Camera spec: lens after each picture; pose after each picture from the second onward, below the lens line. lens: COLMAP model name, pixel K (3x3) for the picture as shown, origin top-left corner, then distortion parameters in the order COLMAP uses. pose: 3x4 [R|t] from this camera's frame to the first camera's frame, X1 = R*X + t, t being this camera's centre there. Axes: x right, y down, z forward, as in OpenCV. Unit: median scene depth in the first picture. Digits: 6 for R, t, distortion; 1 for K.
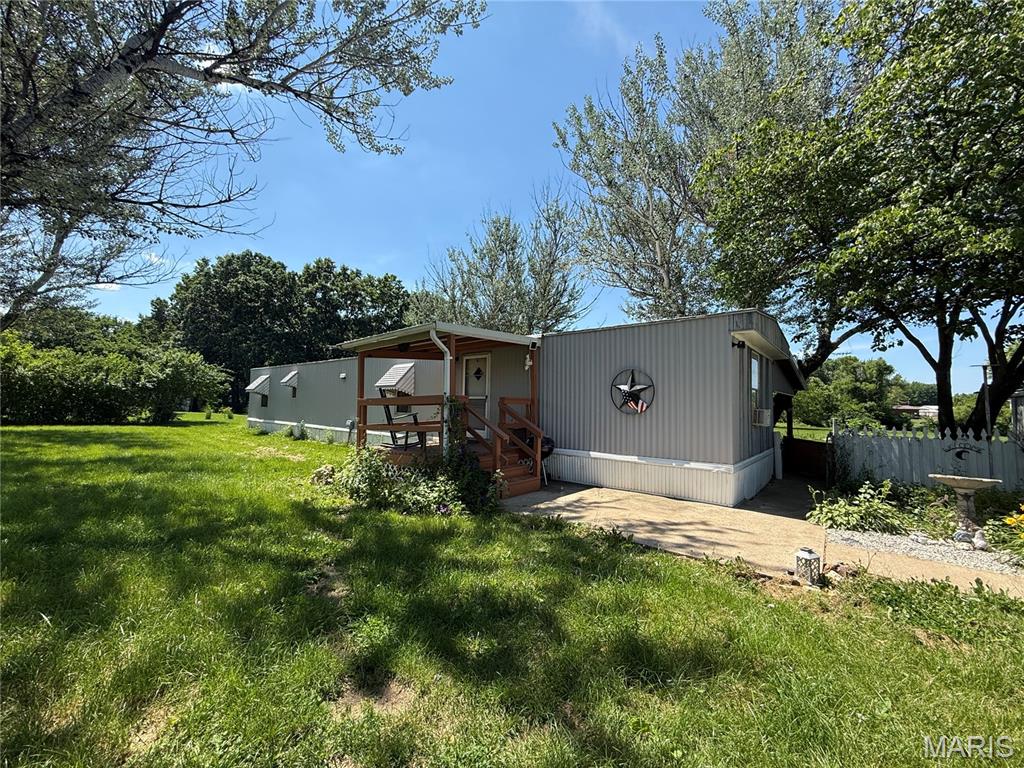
lens RADIAL K [[410.1, 0, 508.8], [0, 410.1, 387.2], [0, 0, 1]] dist [-0.002505, 0.001111]
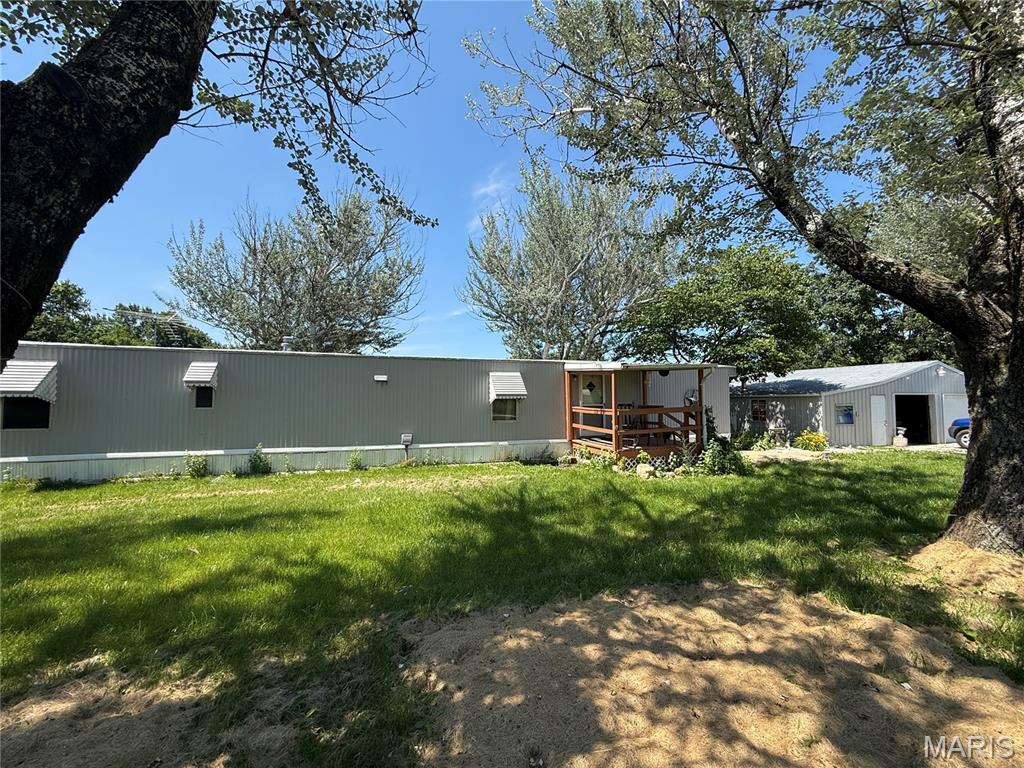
lens RADIAL K [[410.1, 0, 517.2], [0, 410.1, 382.2], [0, 0, 1]] dist [-0.002505, 0.001111]
pose [[0.514432, 0.020929, 0.857276, -1.279060], [-0.028103, 0.999577, -0.007539, -0.029337], [-0.857071, -0.020214, 0.514802, 0.521145]]
